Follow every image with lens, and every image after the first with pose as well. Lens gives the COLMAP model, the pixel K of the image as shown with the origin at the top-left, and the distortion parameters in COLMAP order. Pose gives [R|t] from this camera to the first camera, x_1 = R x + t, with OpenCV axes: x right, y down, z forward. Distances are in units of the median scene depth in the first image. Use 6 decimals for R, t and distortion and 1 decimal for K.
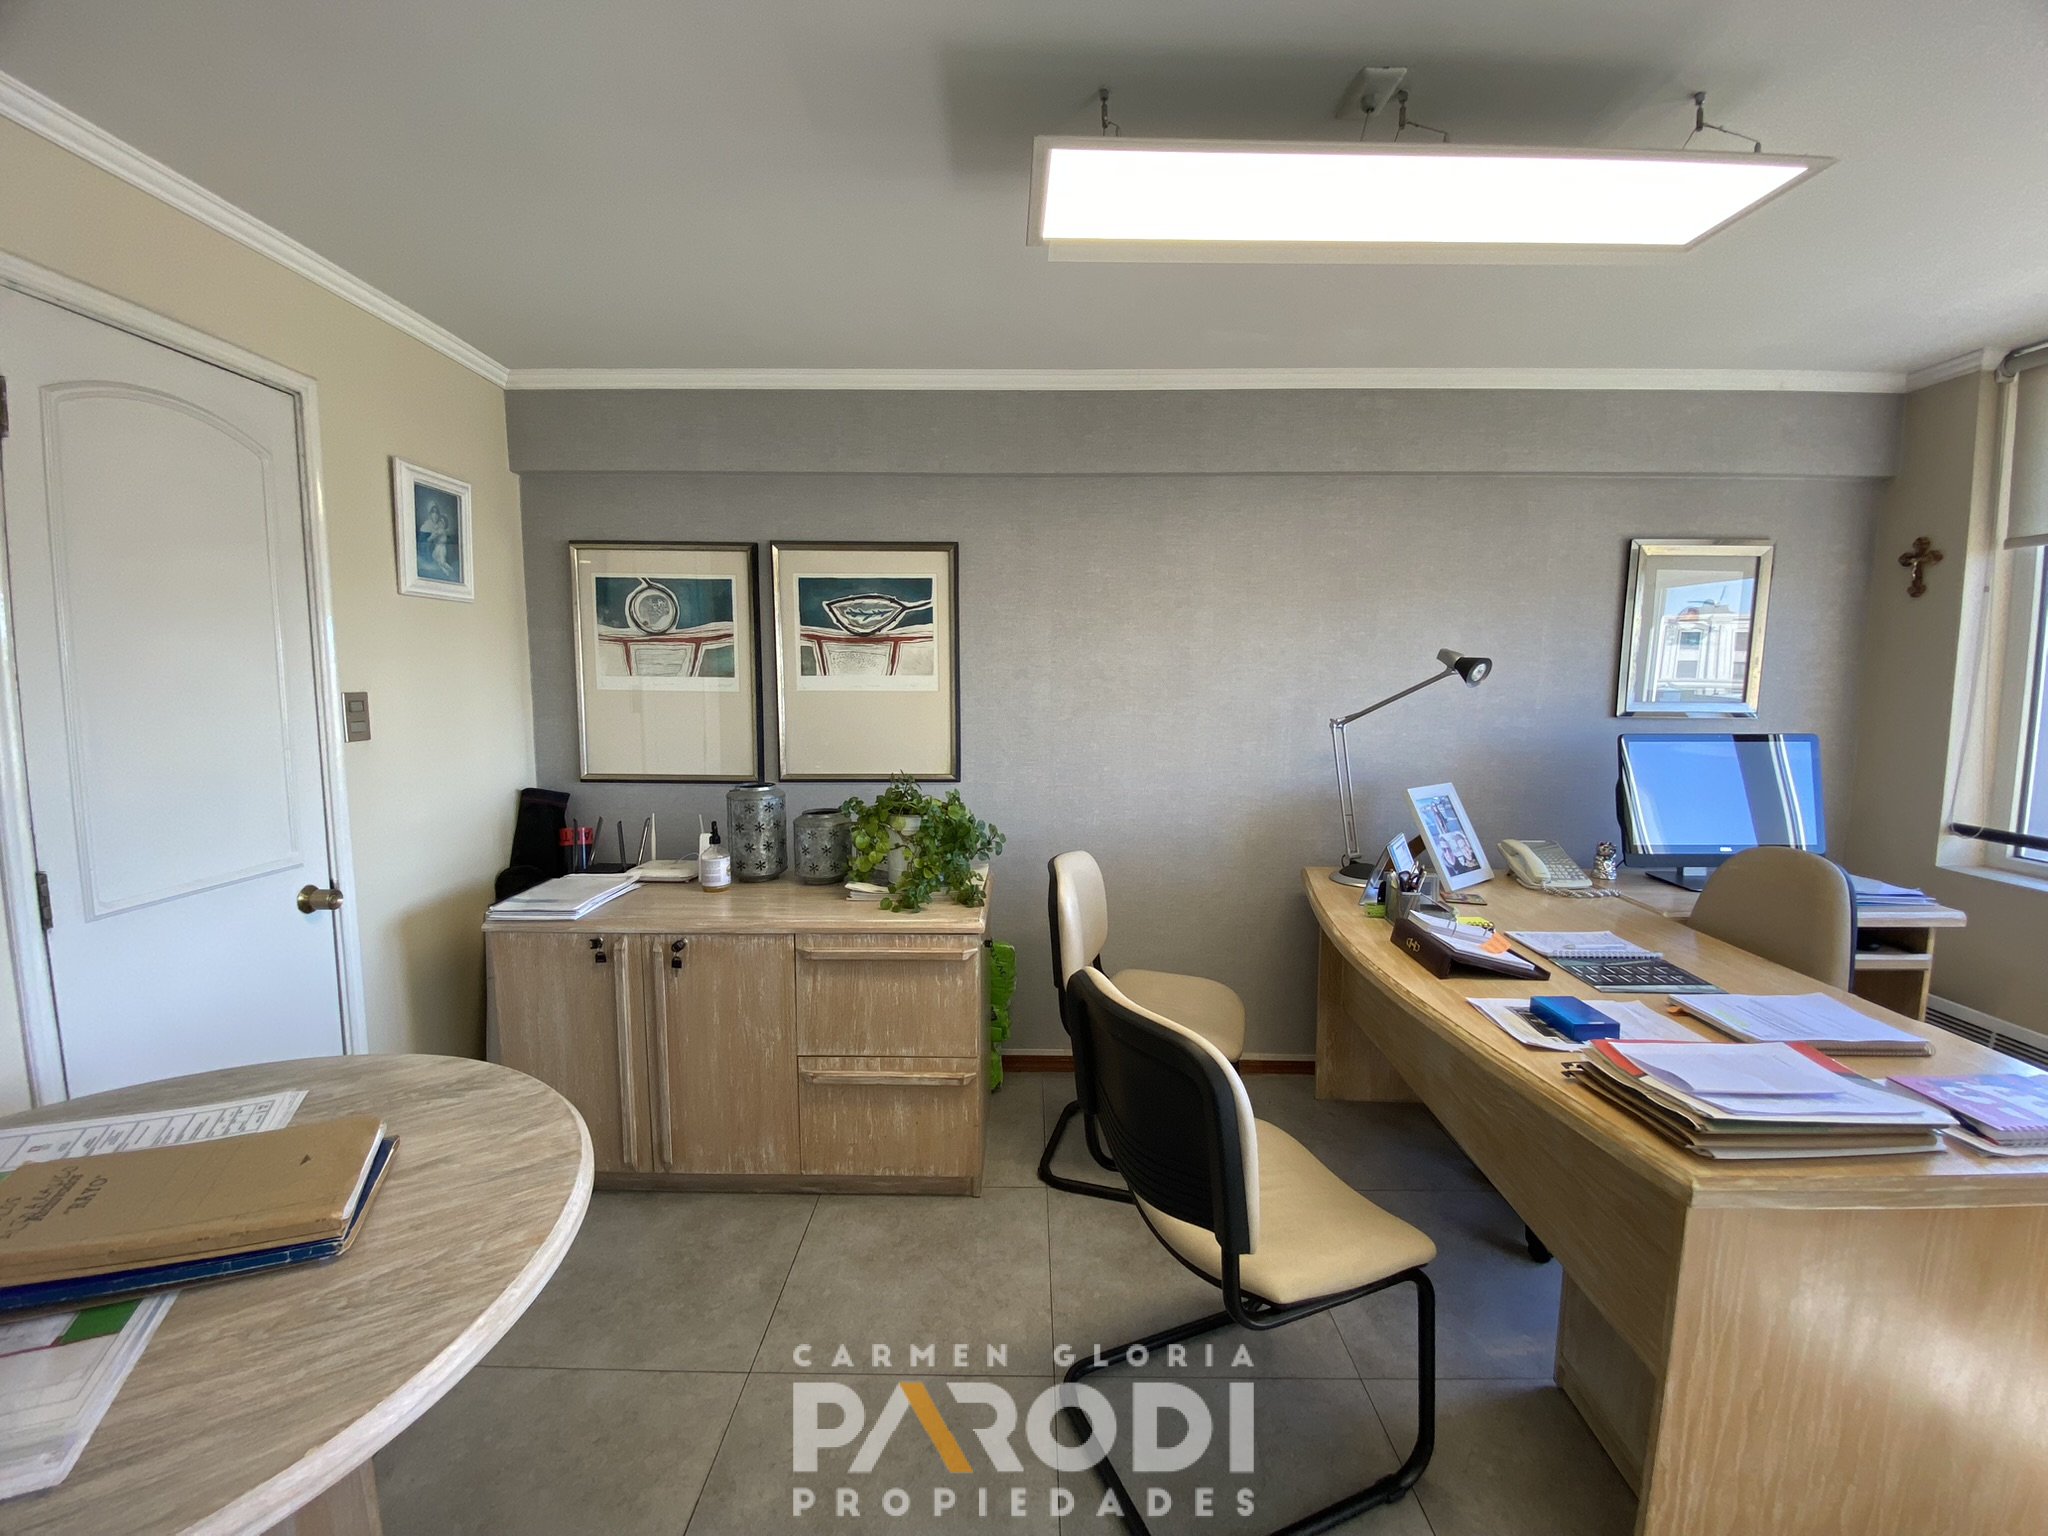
lens RADIAL K [[816.9, 0, 1019.6], [0, 816.9, 777.7], [0, 0, 1]] dist [0.010172, -0.013893]
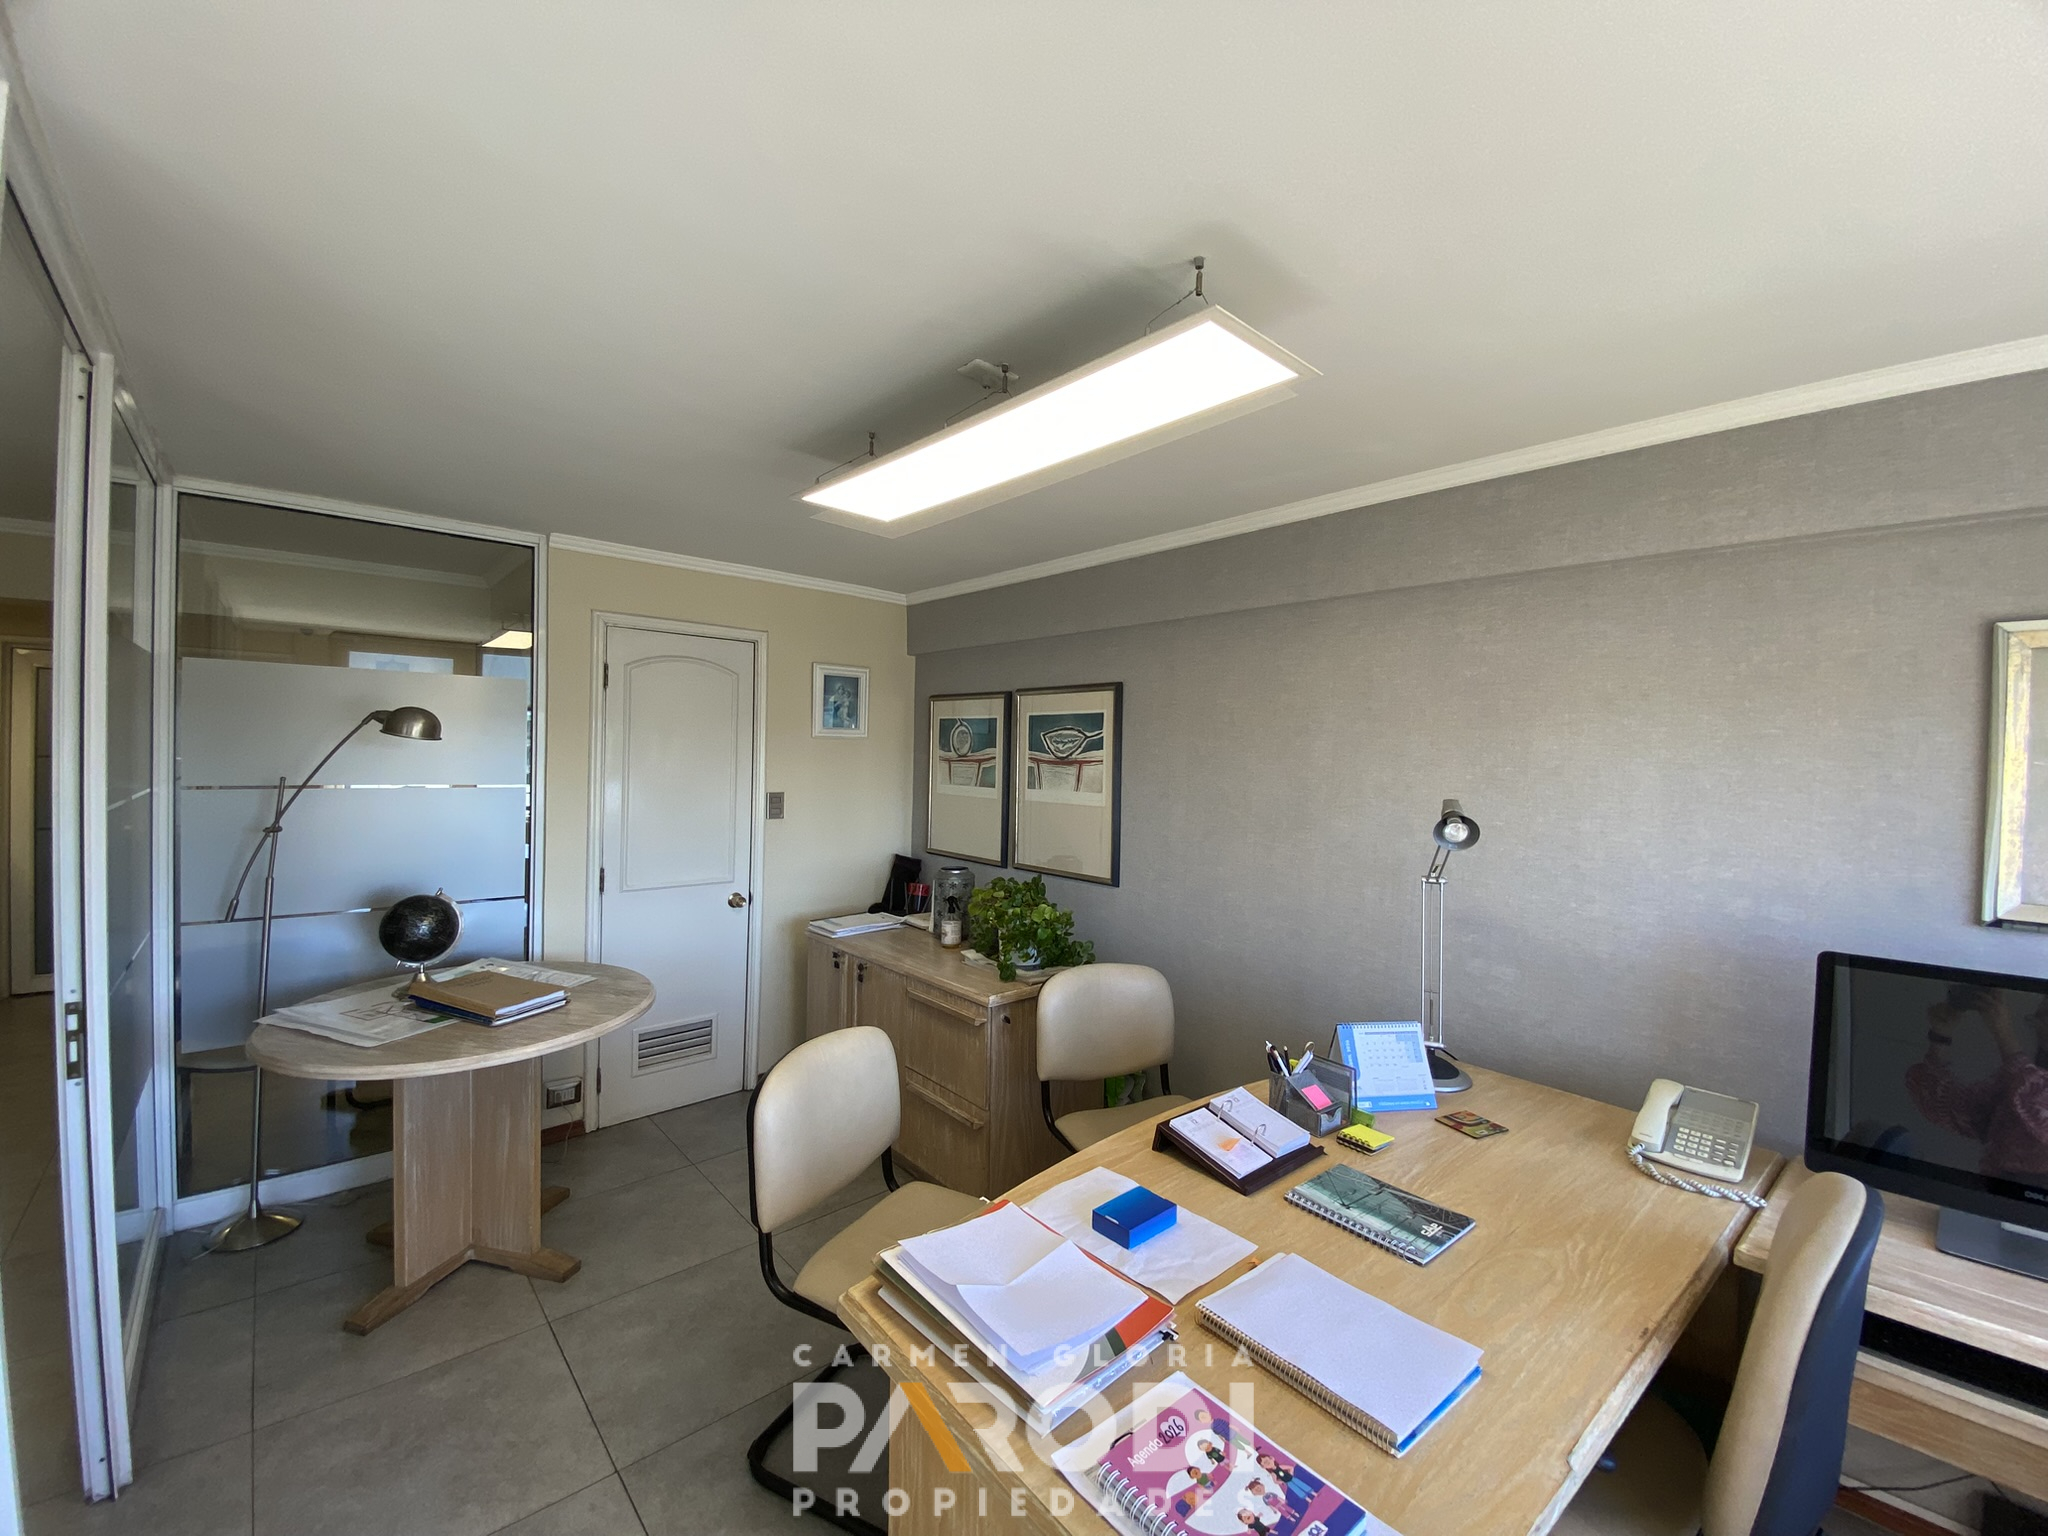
lens RADIAL K [[816.9, 0, 1028.3], [0, 816.9, 762.8], [0, 0, 1]] dist [0.010172, -0.013893]
pose [[0.673126, 0.020979, -0.739231, 0.722147], [-0.105539, 0.992091, -0.067946, -0.080628], [0.731959, 0.123754, 0.670016, 0.128852]]
